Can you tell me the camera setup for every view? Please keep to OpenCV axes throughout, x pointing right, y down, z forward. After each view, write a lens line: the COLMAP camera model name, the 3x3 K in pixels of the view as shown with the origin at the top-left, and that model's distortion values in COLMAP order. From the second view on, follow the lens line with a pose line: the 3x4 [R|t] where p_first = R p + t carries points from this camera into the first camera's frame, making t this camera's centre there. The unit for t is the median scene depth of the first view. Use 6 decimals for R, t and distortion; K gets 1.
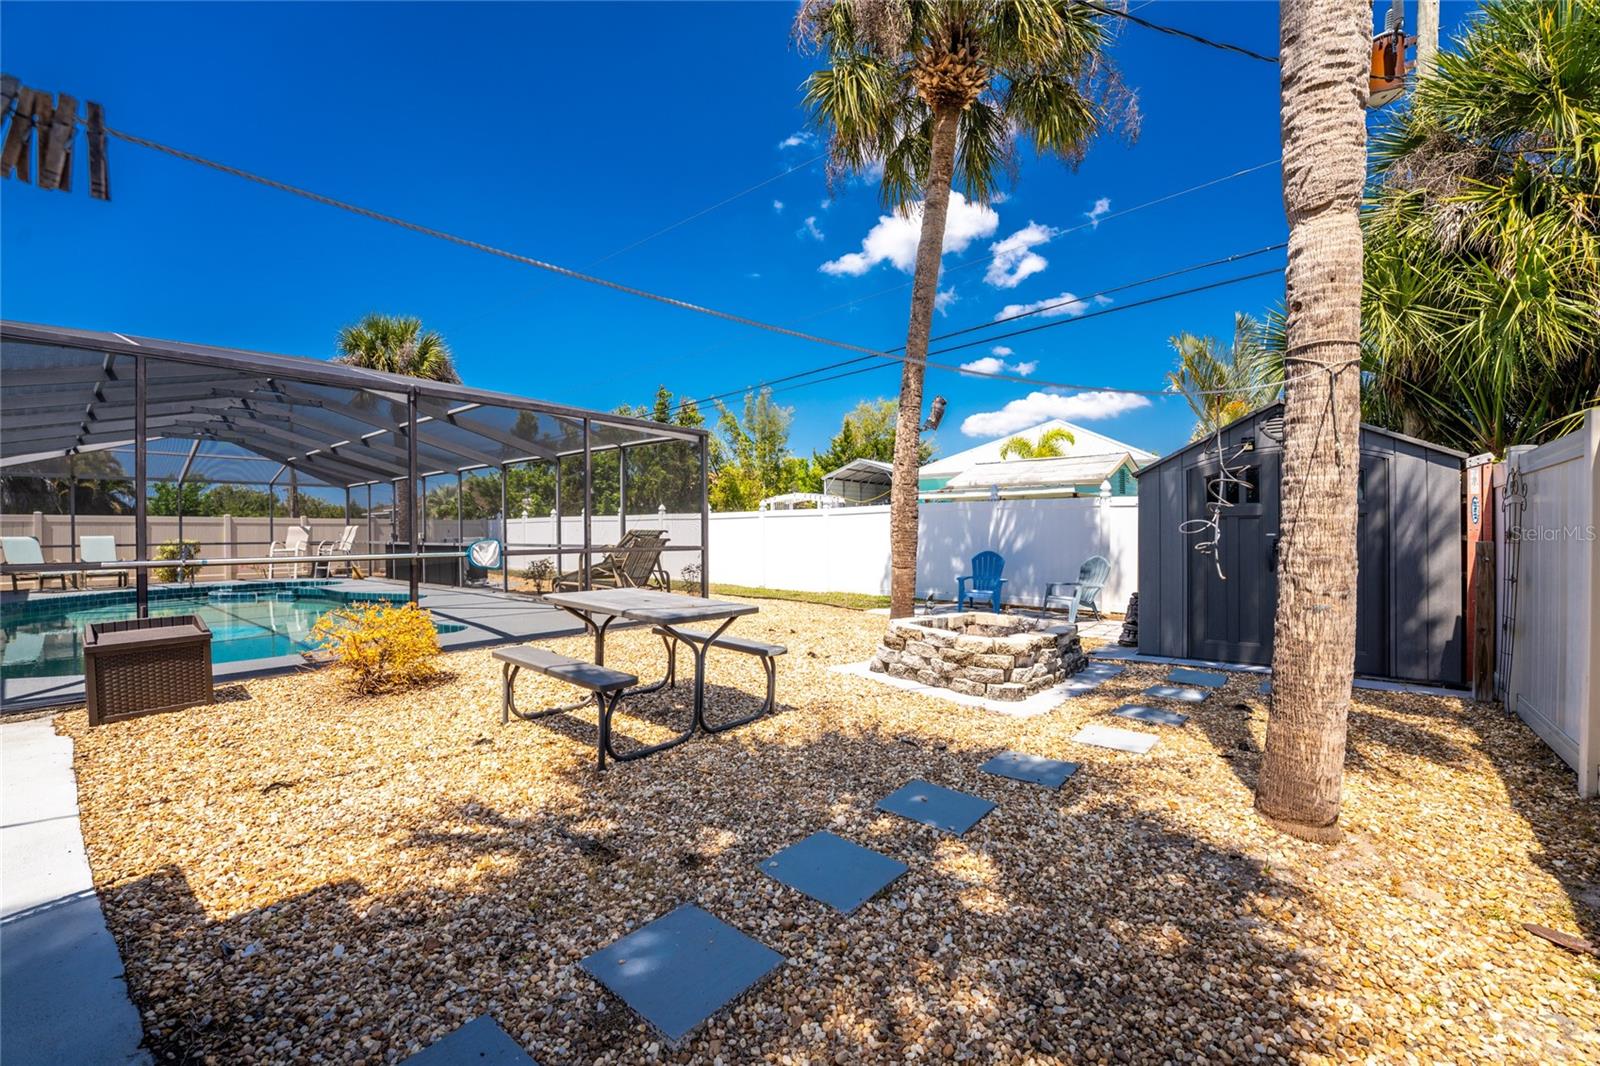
lens RADIAL K [[635.5, 0, 795.7], [0, 635.5, 521.6], [0, 0, 1]] dist [-0.004723, 0.000149]
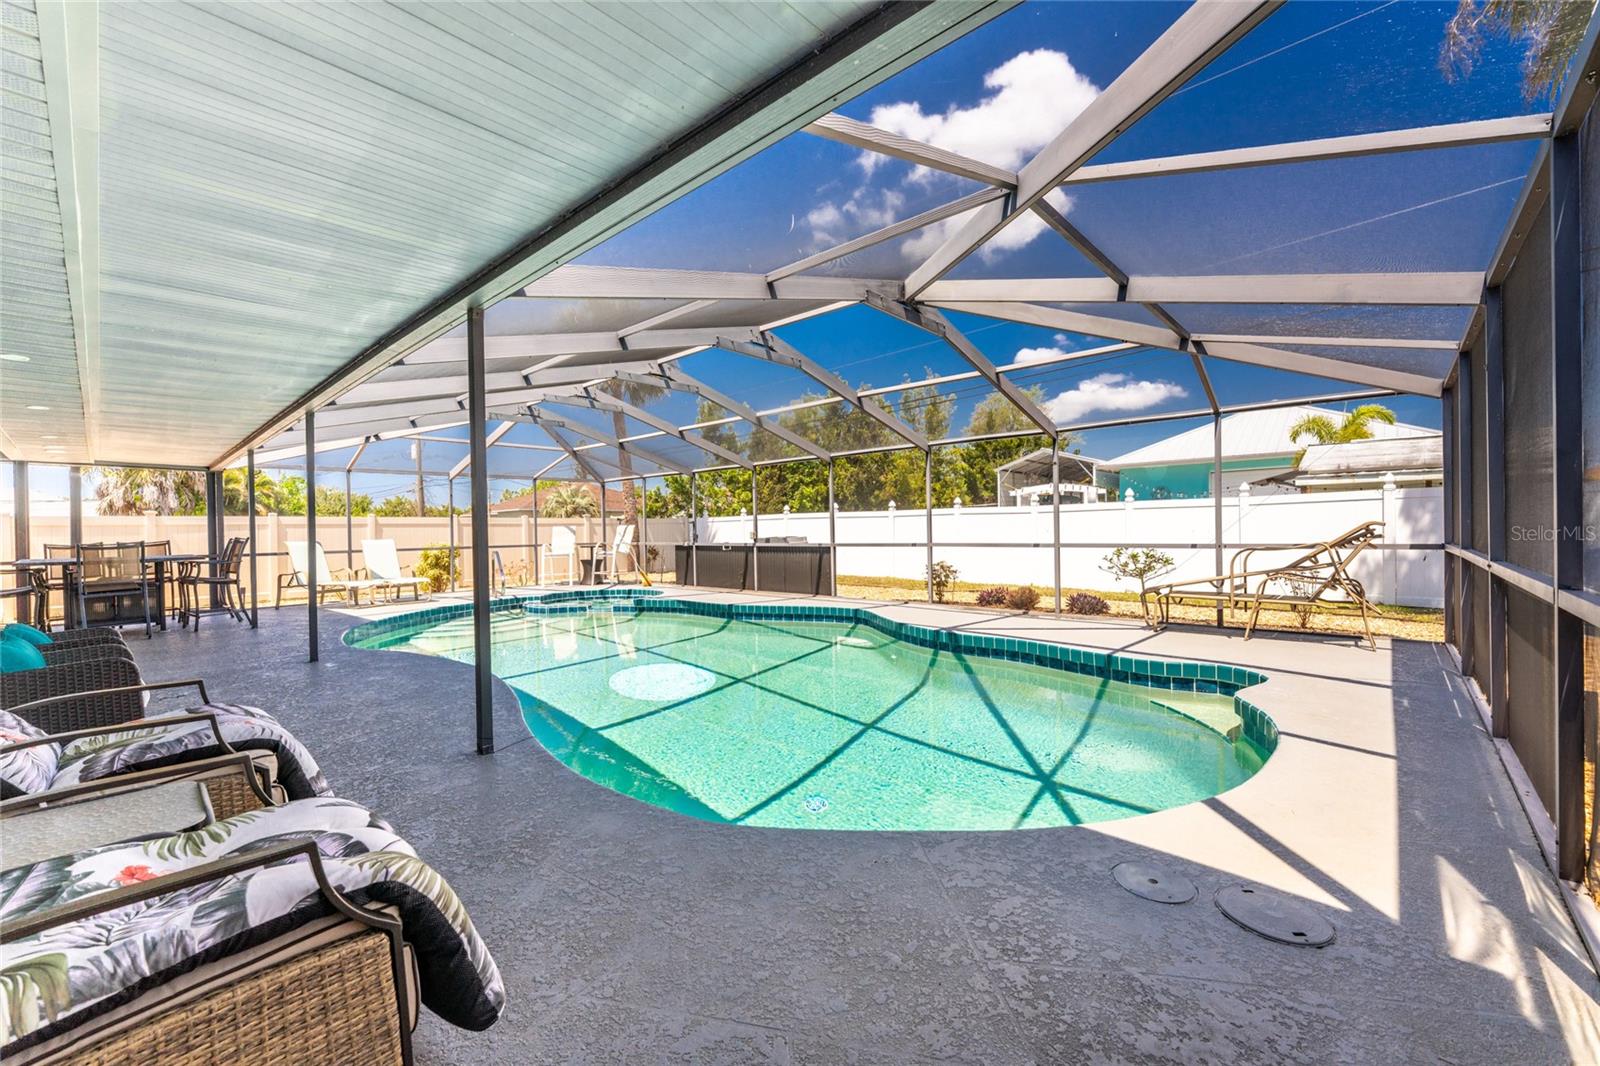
lens RADIAL K [[635.5, 0, 791.4], [0, 635.5, 544.4], [0, 0, 1]] dist [-0.004723, 0.000149]
pose [[0.999806, -0.010829, -0.016474, -0.365007], [0.011425, 0.999267, 0.036535, 0.003302], [0.016067, -0.036716, 0.999197, 0.109546]]
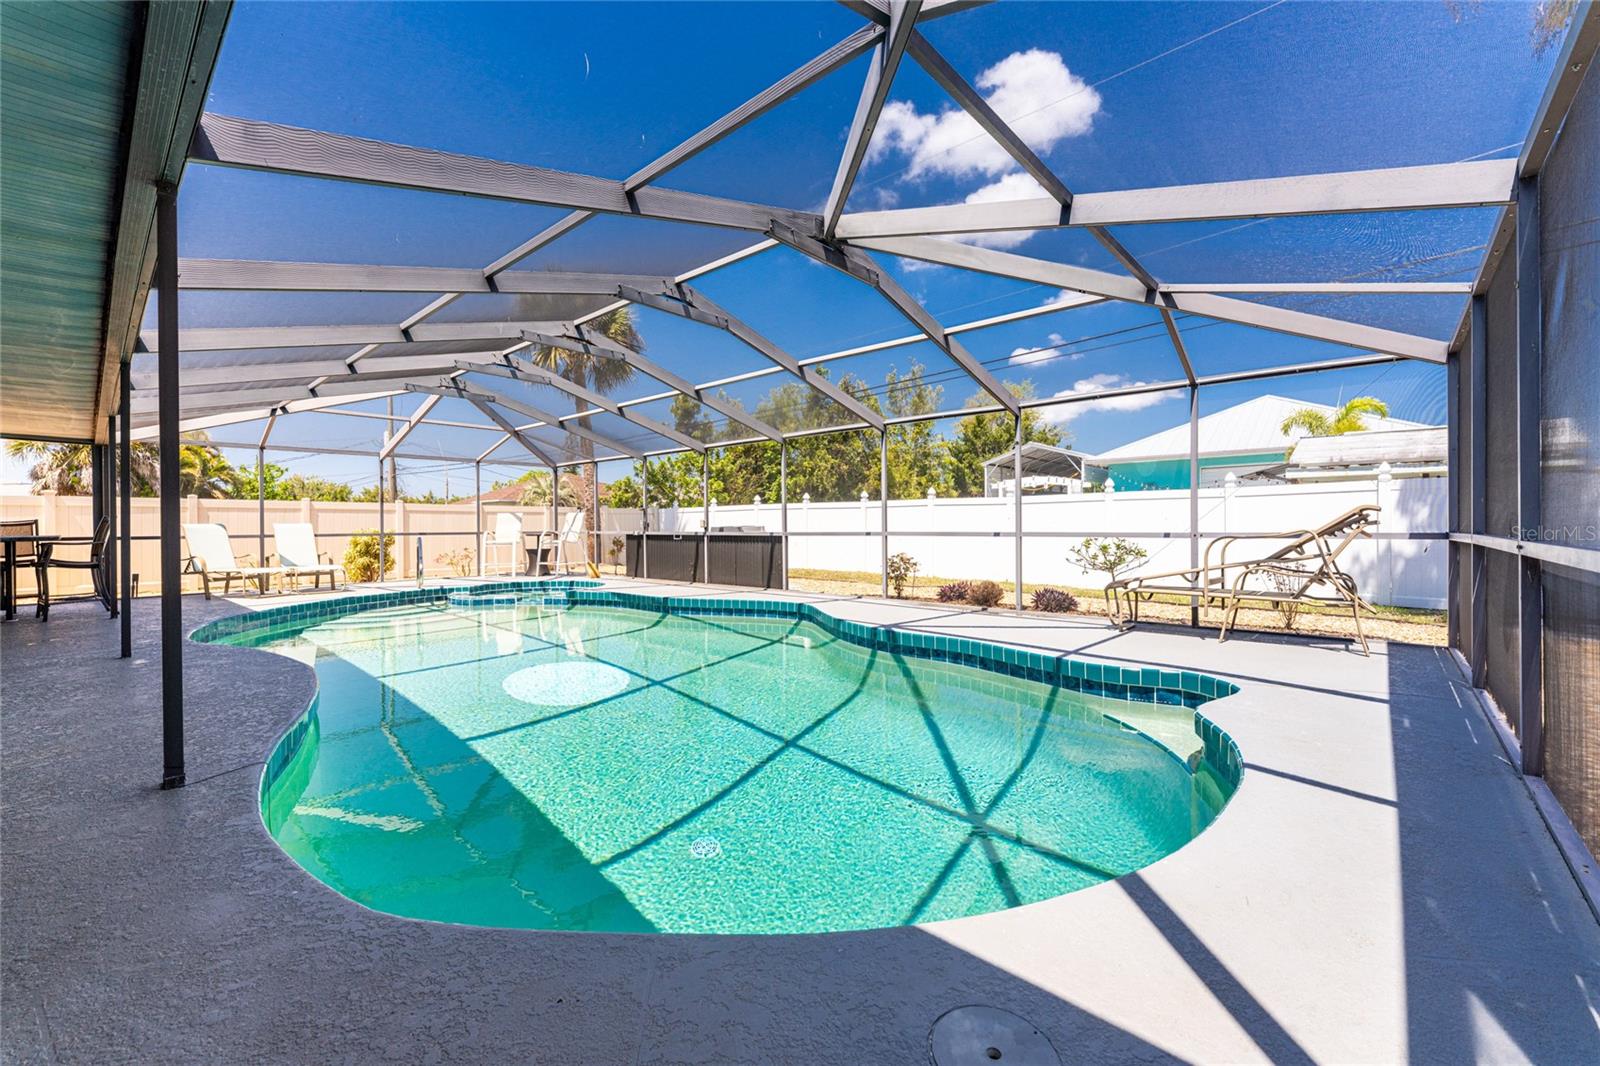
lens RADIAL K [[635.5, 0, 796.6], [0, 635.5, 523.9], [0, 0, 1]] dist [-0.004723, 0.000149]
pose [[0.999969, -0.000515, -0.007899, -0.325883], [0.000587, 0.999958, 0.009143, 0.011390], [0.007894, -0.009147, 0.999927, 0.152052]]
